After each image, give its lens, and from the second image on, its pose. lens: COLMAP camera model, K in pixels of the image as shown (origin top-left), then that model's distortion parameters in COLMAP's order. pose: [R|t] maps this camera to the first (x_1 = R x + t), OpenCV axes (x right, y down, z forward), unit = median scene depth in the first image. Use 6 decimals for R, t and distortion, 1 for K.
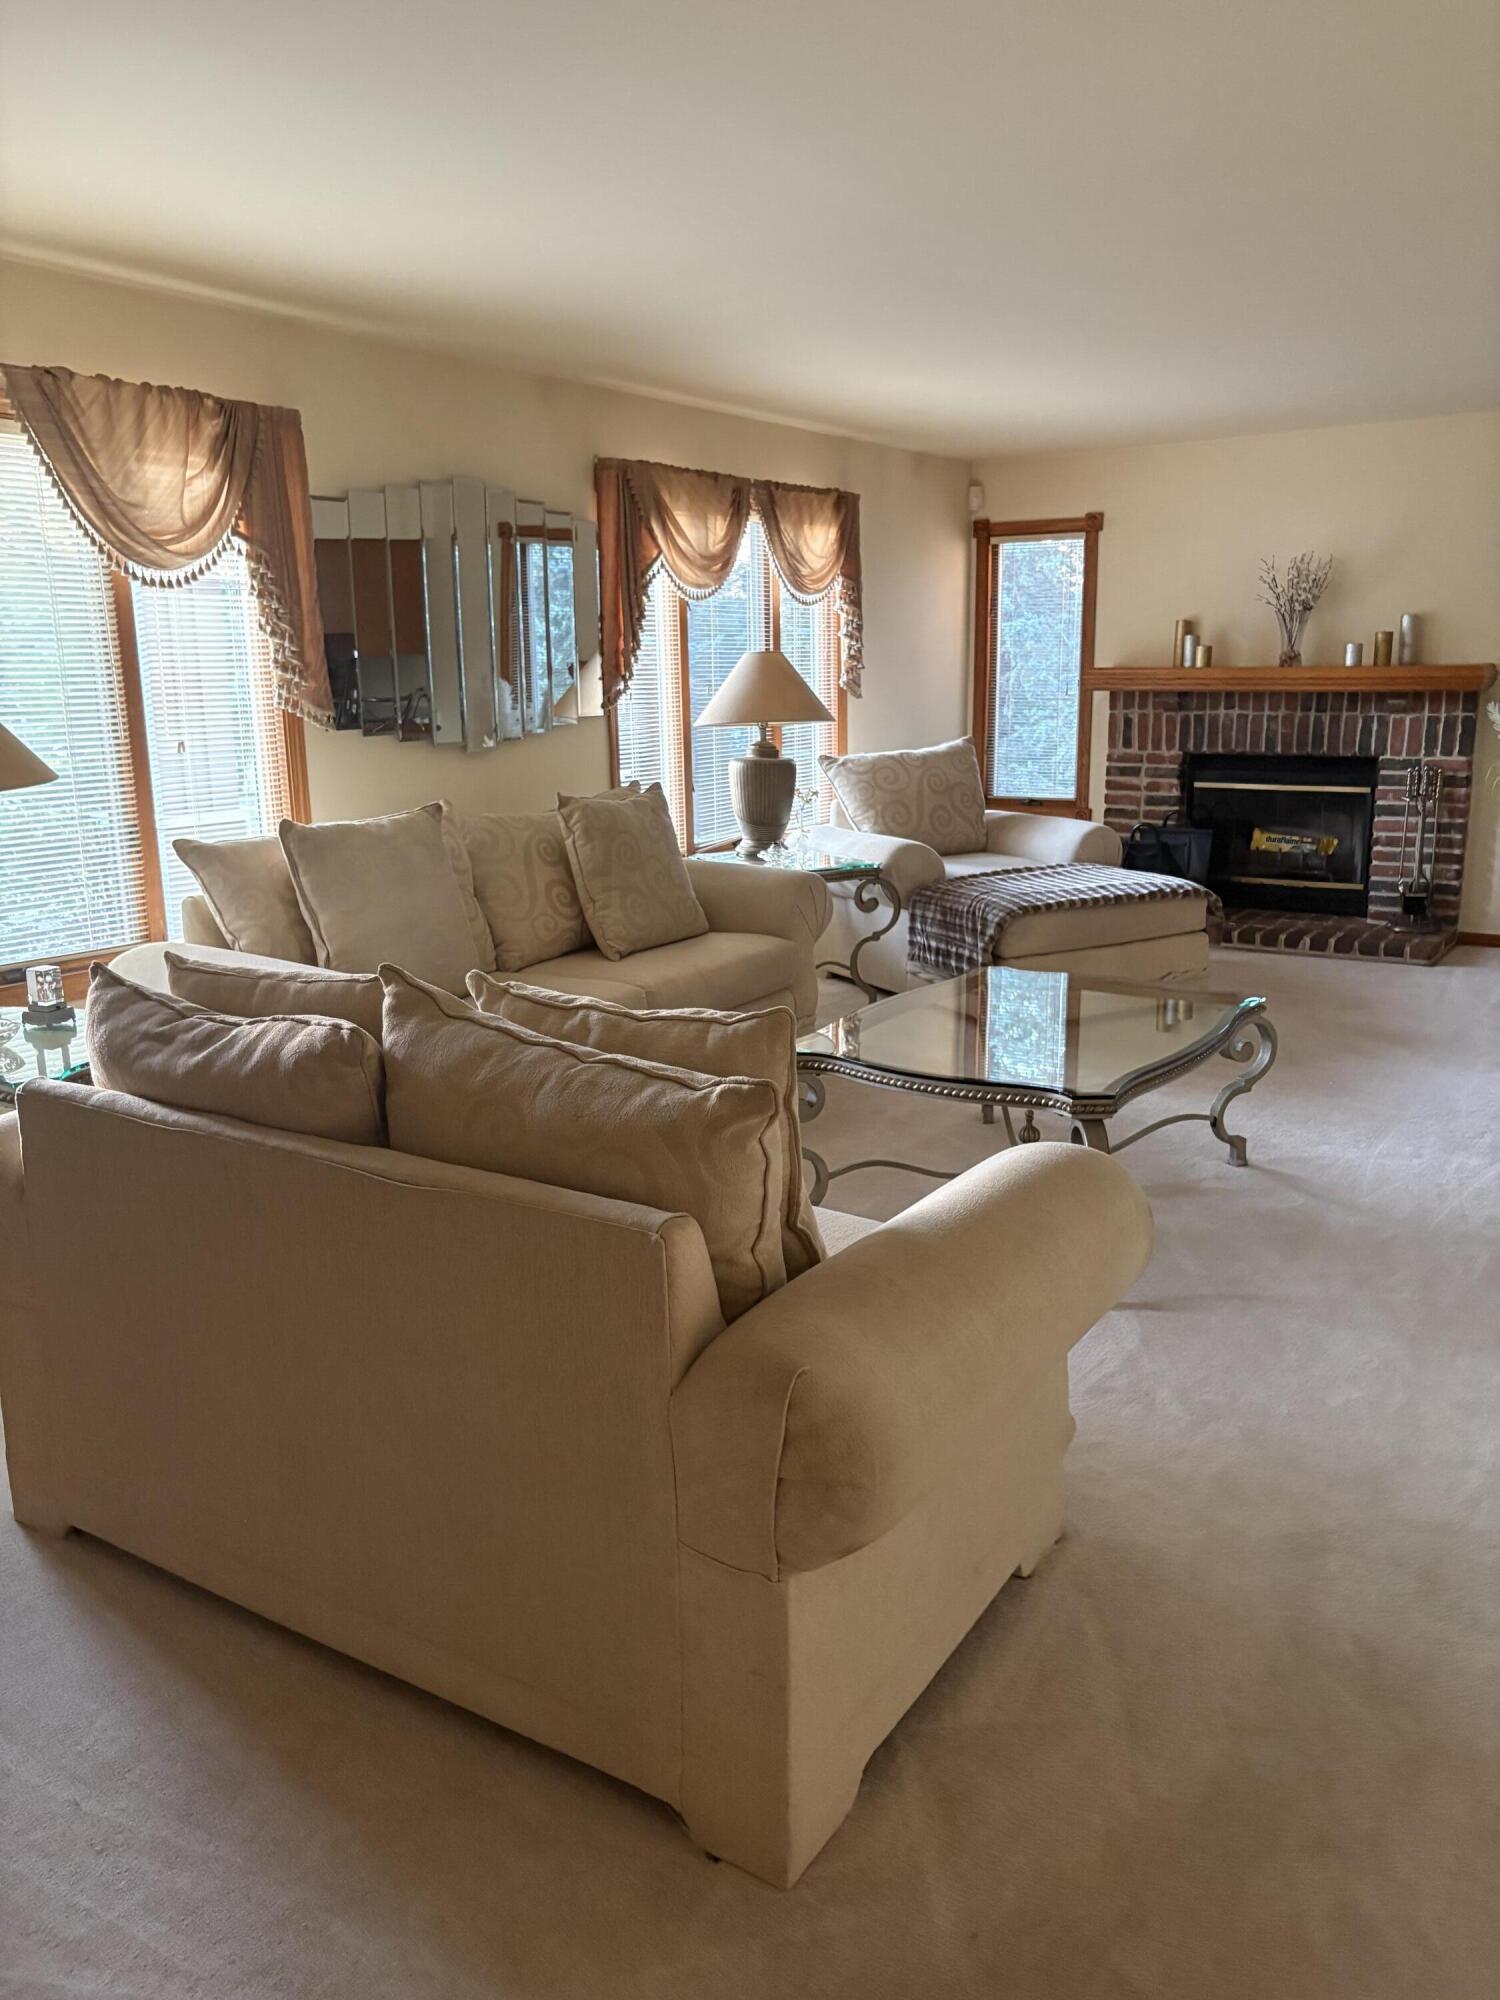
lens RADIAL K [[1500.1, 0, 750.0], [0, 1500.1, 1000.0], [0, 0, 1]] dist [-0.051609, 0.128991]
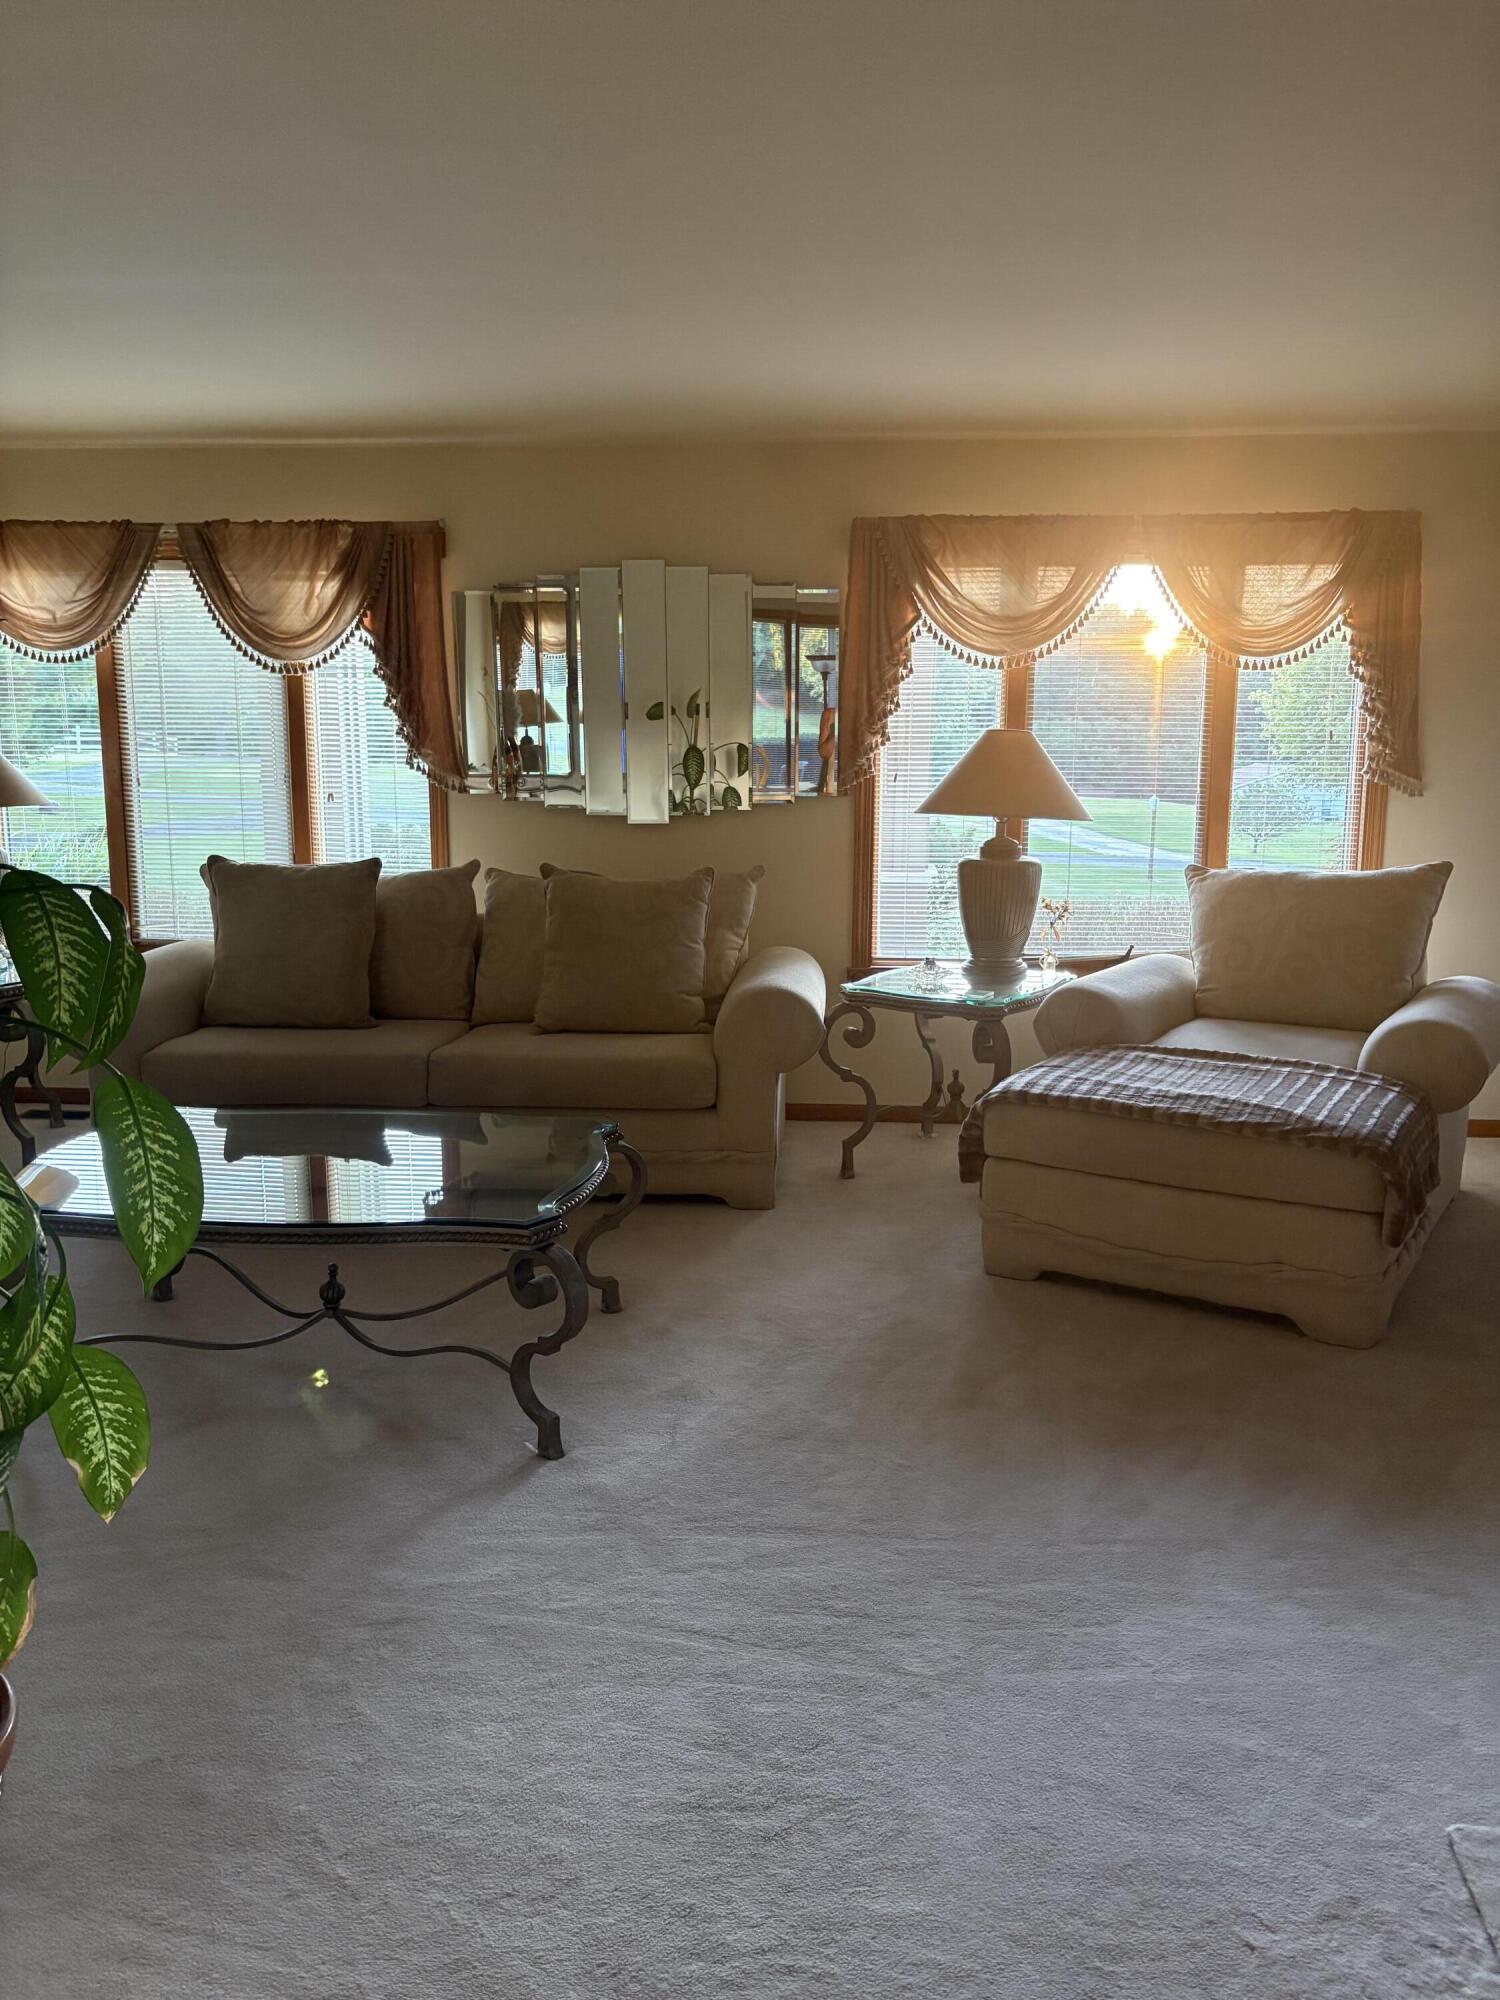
lens RADIAL K [[1500.1, 0, 750.0], [0, 1500.1, 1000.0], [0, 0, 1]] dist [-0.051609, 0.128991]
pose [[0.510809, 0.163675, -0.843969, 0.668138], [-0.201512, 0.977155, 0.067540, -0.118441], [0.835743, 0.135570, 0.532122, 0.481613]]
